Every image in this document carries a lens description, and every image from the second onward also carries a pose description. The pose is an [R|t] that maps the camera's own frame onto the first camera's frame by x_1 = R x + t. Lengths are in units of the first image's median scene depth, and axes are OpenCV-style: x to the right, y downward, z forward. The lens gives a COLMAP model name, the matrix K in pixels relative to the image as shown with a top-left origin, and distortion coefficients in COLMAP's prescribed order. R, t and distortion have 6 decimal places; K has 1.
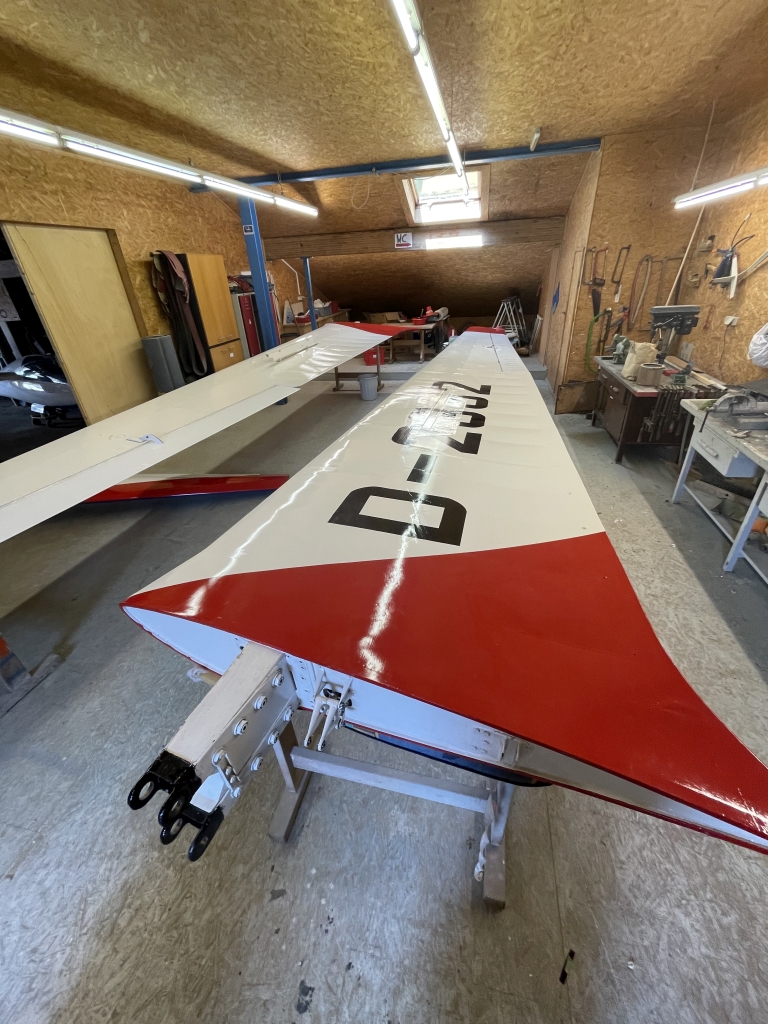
lens RADIAL K [[410.1, 0, 385.5], [0, 410.1, 512.0], [0, 0, 1]] dist [-0.003363, -0.001340]
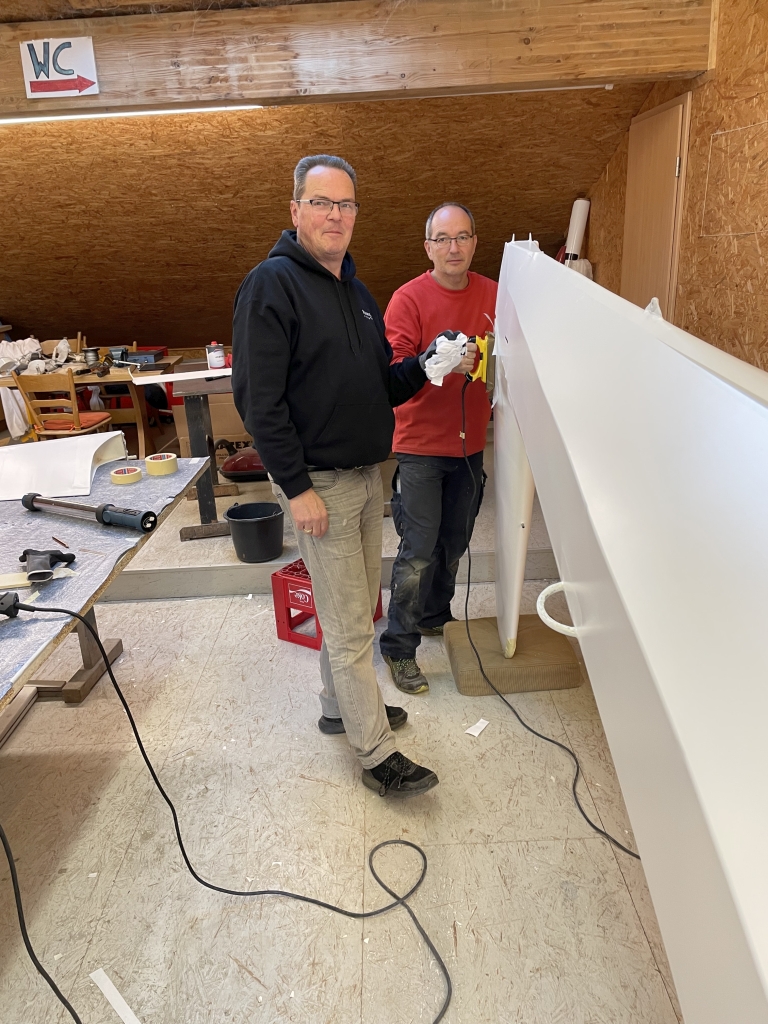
lens RADIAL K [[766.1, 0, 375.7], [0, 766.1, 518.5], [0, 0, 1]] dist [0.079081, -0.101503]
pose [[0.978332, -0.072004, 0.194118, 0.174485], [0.108689, 0.976609, -0.185530, -0.463976], [-0.176218, 0.202609, 0.963274, 0.888834]]
